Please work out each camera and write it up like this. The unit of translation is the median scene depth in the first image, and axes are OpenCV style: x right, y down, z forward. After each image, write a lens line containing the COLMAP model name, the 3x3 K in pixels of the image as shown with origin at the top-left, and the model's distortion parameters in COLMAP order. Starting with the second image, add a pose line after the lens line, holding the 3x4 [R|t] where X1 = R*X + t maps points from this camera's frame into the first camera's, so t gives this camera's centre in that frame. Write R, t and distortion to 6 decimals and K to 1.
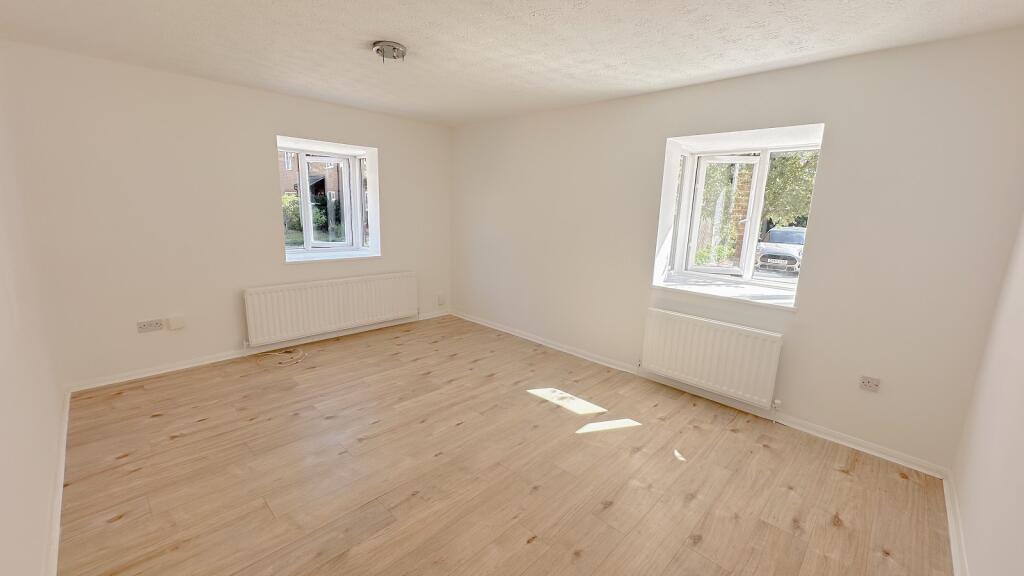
lens RADIAL K [[406.9, 0, 512.0], [0, 406.9, 288.0], [0, 0, 1]] dist [-0.001824, -0.000280]
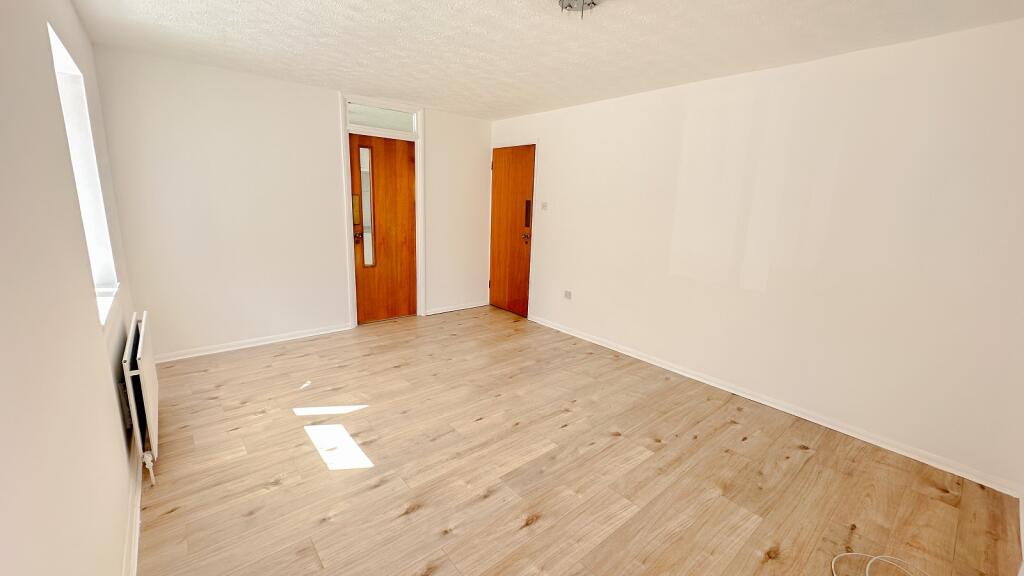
lens RADIAL K [[411.6, 0, 512.0], [0, 411.6, 288.0], [0, 0, 1]] dist [0.009282, 0.000002]
pose [[-0.993157, -0.086865, 0.078059, -0.226194], [-0.047899, 0.912574, 0.406096, -0.318731], [-0.106510, 0.399578, -0.910491, 1.552934]]
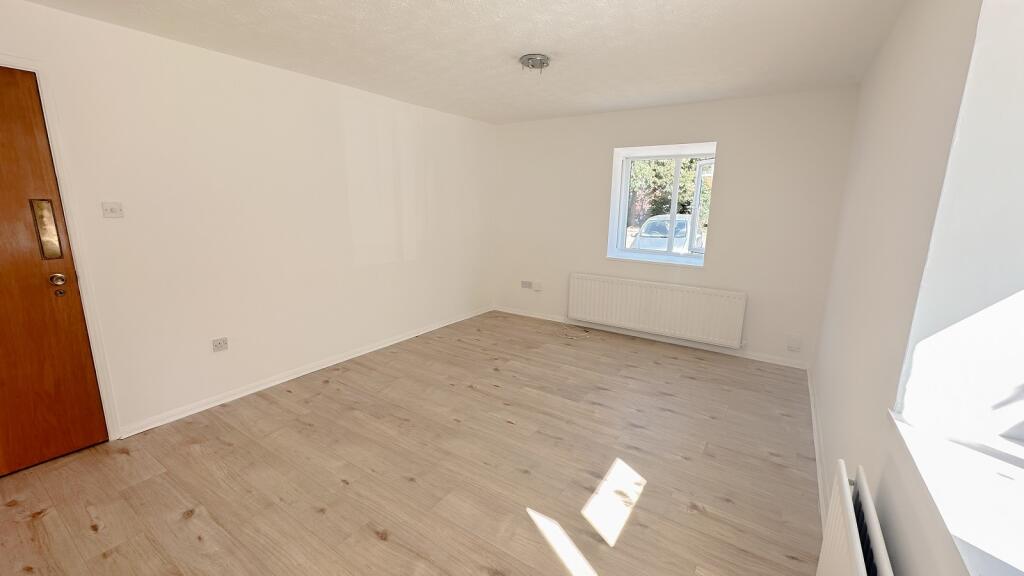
lens RADIAL K [[406.9, 0, 512.0], [0, 406.9, 288.0], [0, 0, 1]] dist [-0.001824, -0.000280]
pose [[0.183668, 0.175133, -0.967261, 0.677903], [-0.203371, 0.969481, 0.136918, -0.105459], [0.961720, 0.171566, 0.213680, 0.644570]]
